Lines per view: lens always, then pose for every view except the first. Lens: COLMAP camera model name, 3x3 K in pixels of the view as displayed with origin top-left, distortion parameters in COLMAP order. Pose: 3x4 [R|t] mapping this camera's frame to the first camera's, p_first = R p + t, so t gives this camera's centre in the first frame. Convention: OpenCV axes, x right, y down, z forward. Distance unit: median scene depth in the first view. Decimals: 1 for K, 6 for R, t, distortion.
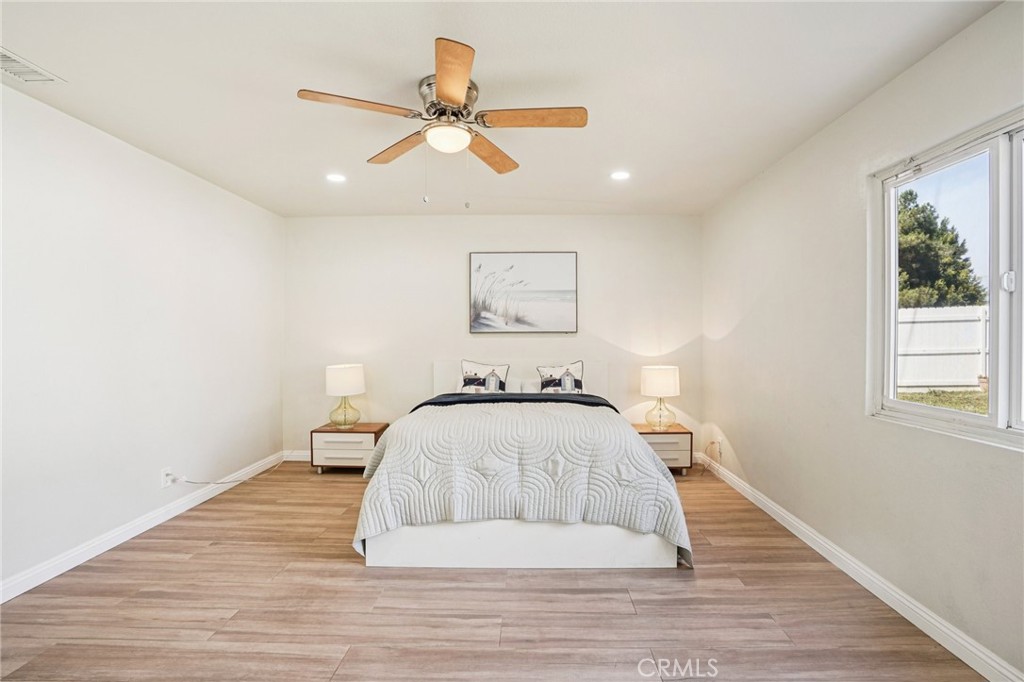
lens RADIAL K [[475.9, 0, 529.5], [0, 475.9, 342.3], [0, 0, 1]] dist [-0.065413, 0.023625]
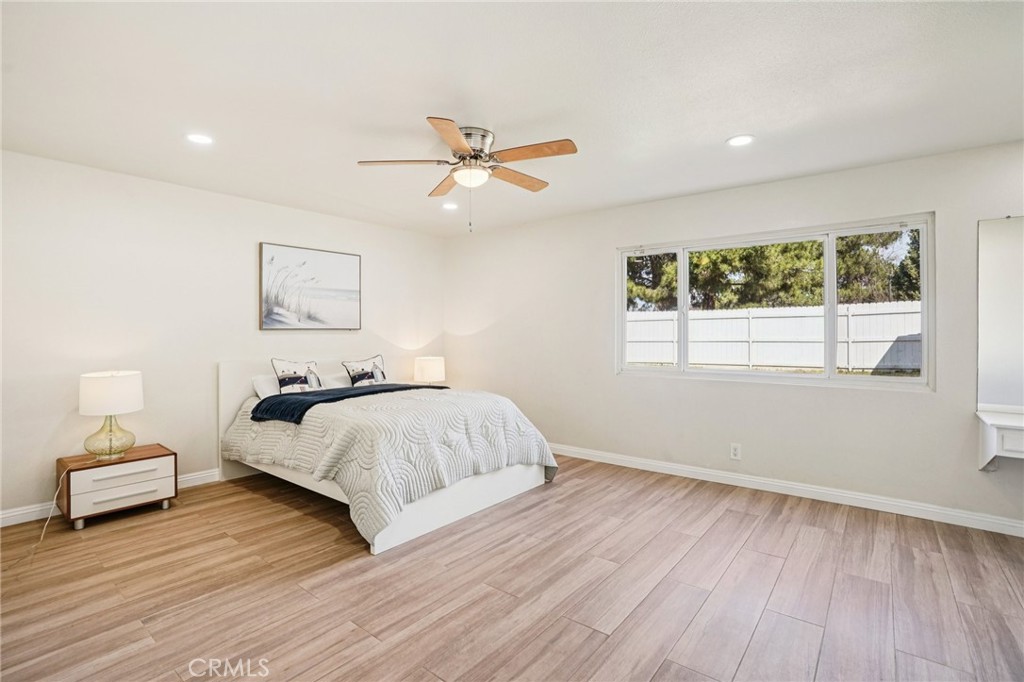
lens RADIAL K [[475.9, 0, 514.5], [0, 475.9, 332.4], [0, 0, 1]] dist [-0.065413, 0.023625]
pose [[0.615708, 0.003787, 0.787965, -0.948786], [0.010906, 0.999852, -0.013328, 0.005709], [-0.787899, 0.016800, 0.615575, 0.111950]]
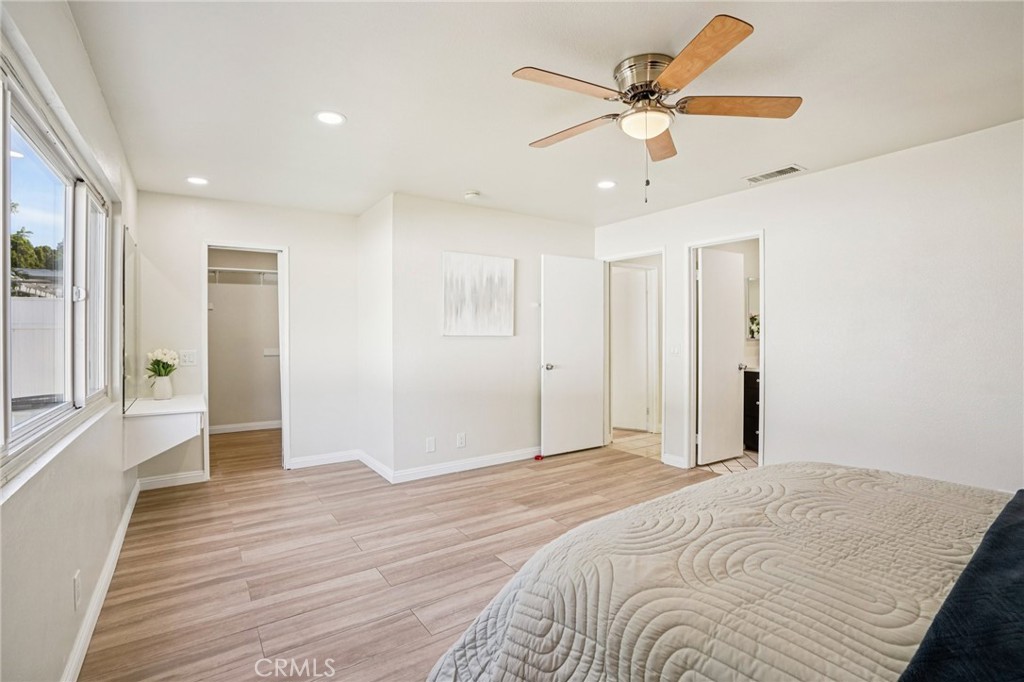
lens RADIAL K [[475.9, 0, 508.4], [0, 475.9, 337.0], [0, 0, 1]] dist [-0.065413, 0.023625]
pose [[-0.824186, 0.004255, -0.566304, 0.507164], [-0.004989, 0.999878, 0.014774, -0.014919], [0.566298, 0.015002, -0.824064, 1.397313]]
